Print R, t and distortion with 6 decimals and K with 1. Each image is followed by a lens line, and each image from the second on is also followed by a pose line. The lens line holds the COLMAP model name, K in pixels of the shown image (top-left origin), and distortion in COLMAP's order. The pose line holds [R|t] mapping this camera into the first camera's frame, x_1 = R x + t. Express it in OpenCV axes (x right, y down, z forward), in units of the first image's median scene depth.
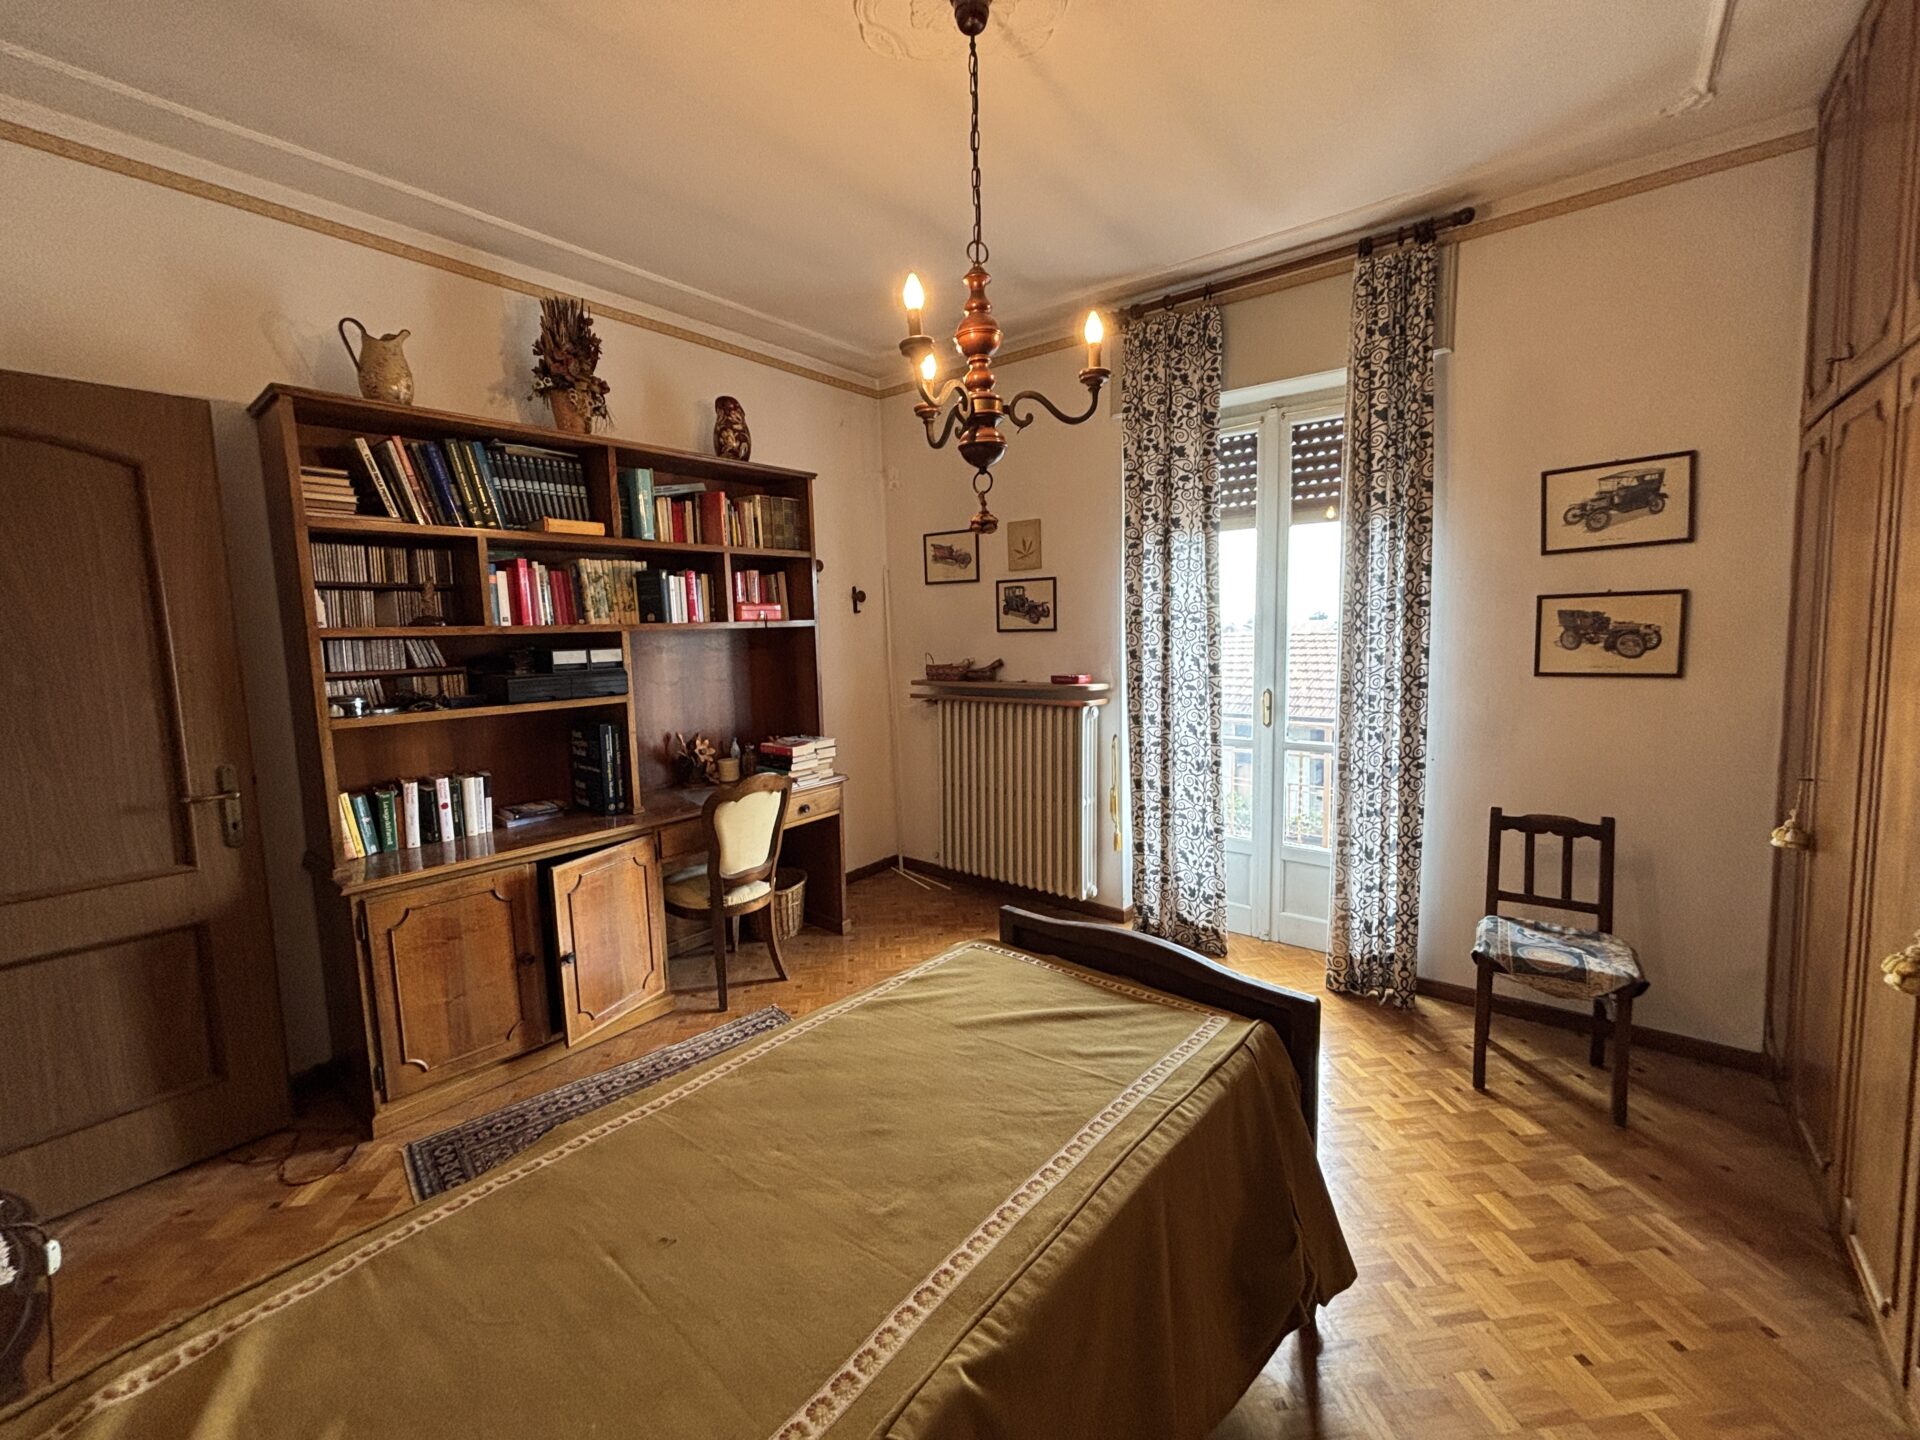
lens RADIAL K [[771.9, 0, 957.8], [0, 771.9, 704.2], [0, 0, 1]] dist [-0.001311, 0.000010]
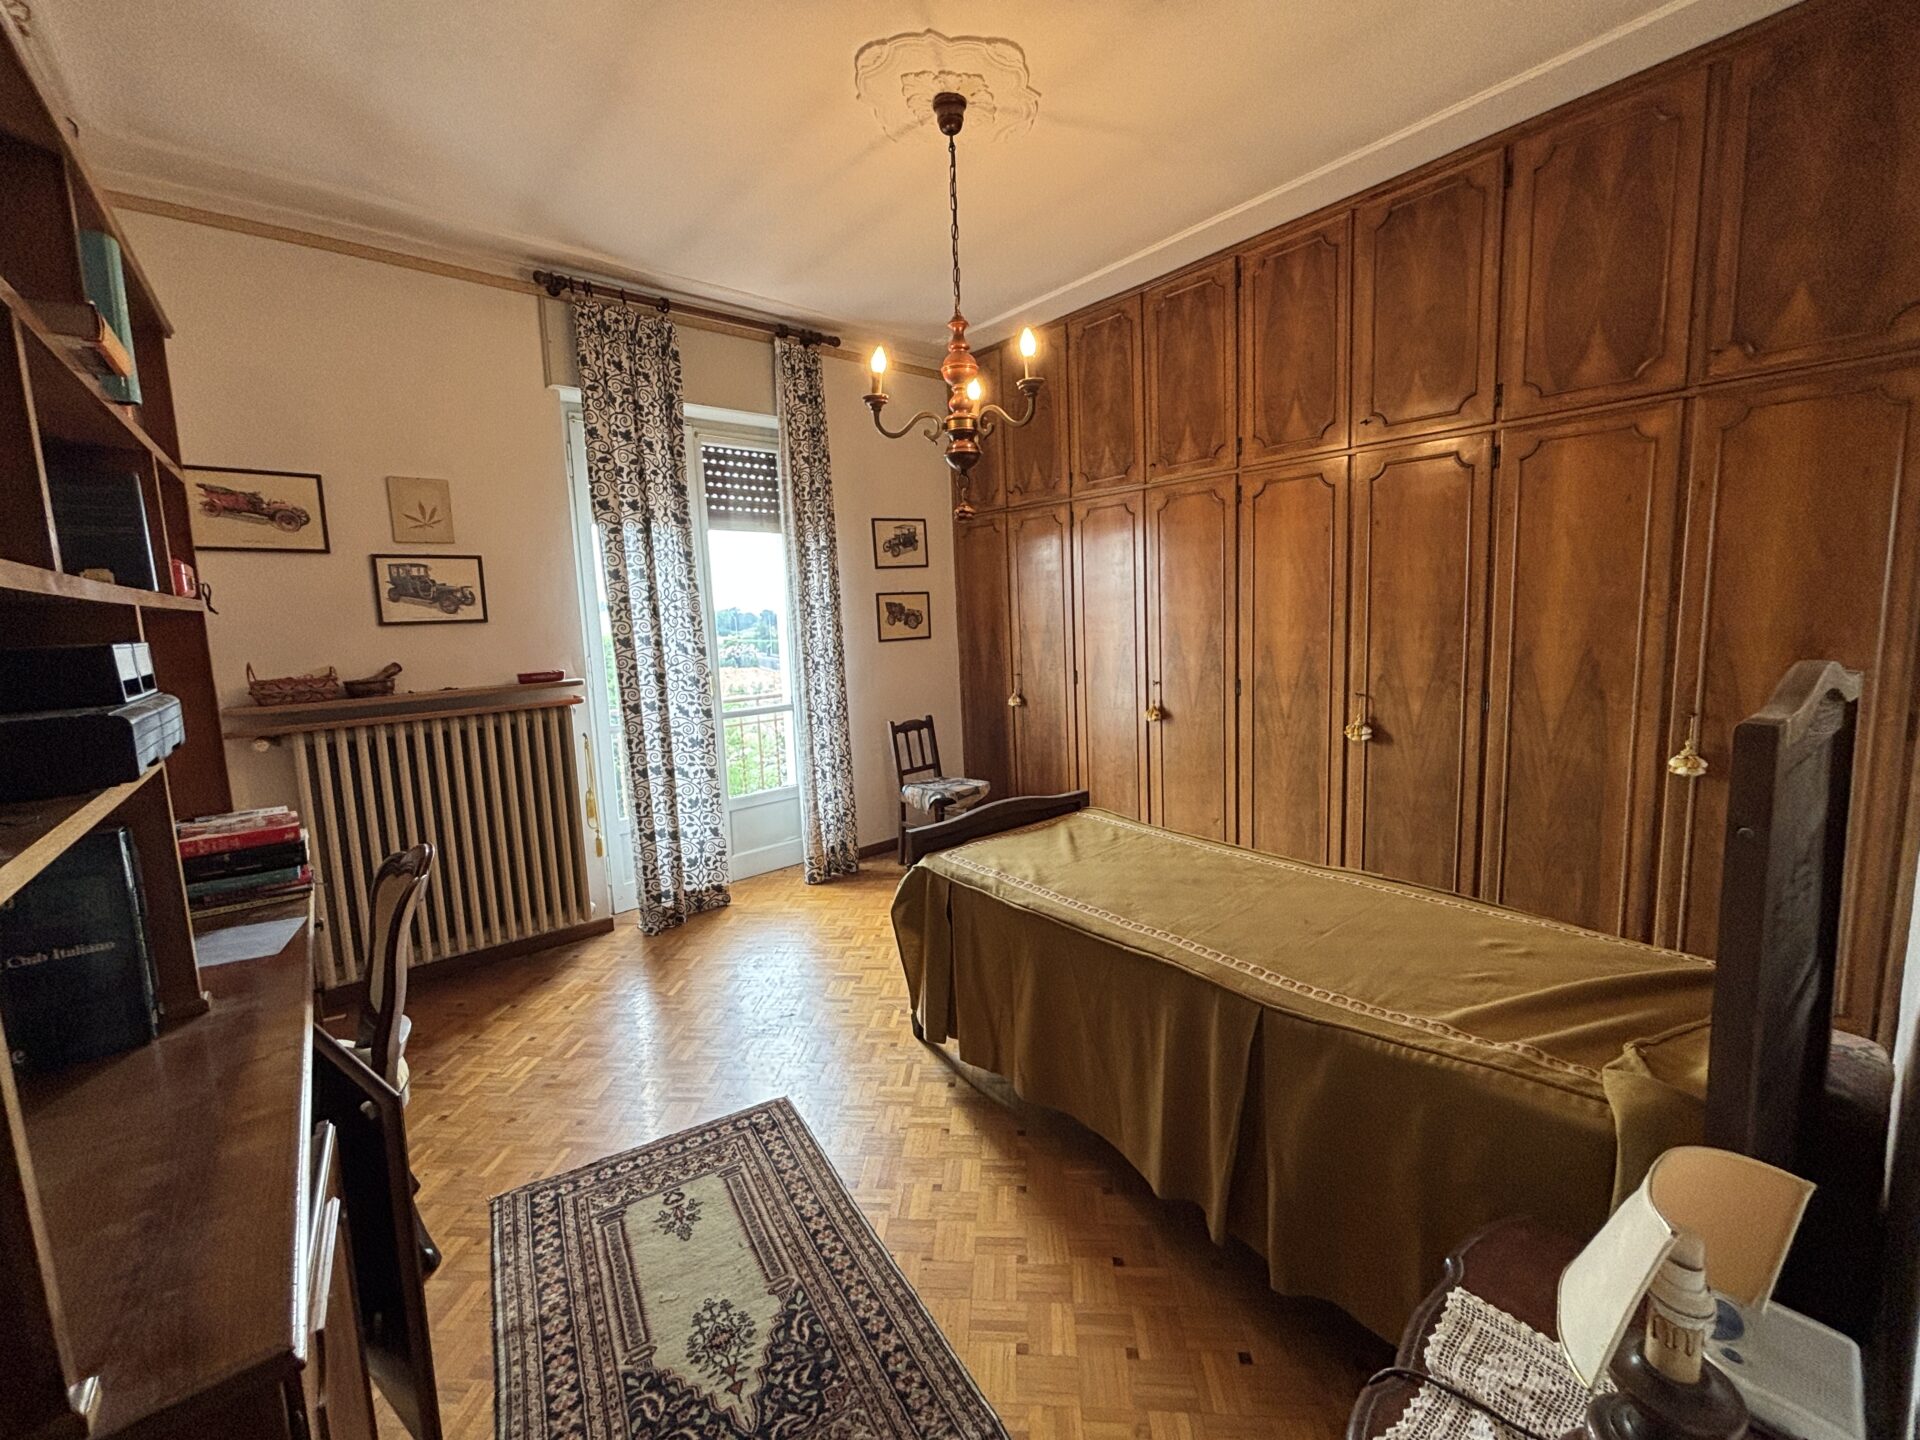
lens RADIAL K [[771.9, 0, 957.8], [0, 771.9, 704.2], [0, 0, 1]] dist [-0.001311, 0.000010]
pose [[0.185297, -0.102901, 0.977280, -0.750481], [0.129036, 0.988439, 0.079610, -0.012739], [-0.974174, 0.111353, 0.196433, 0.466355]]
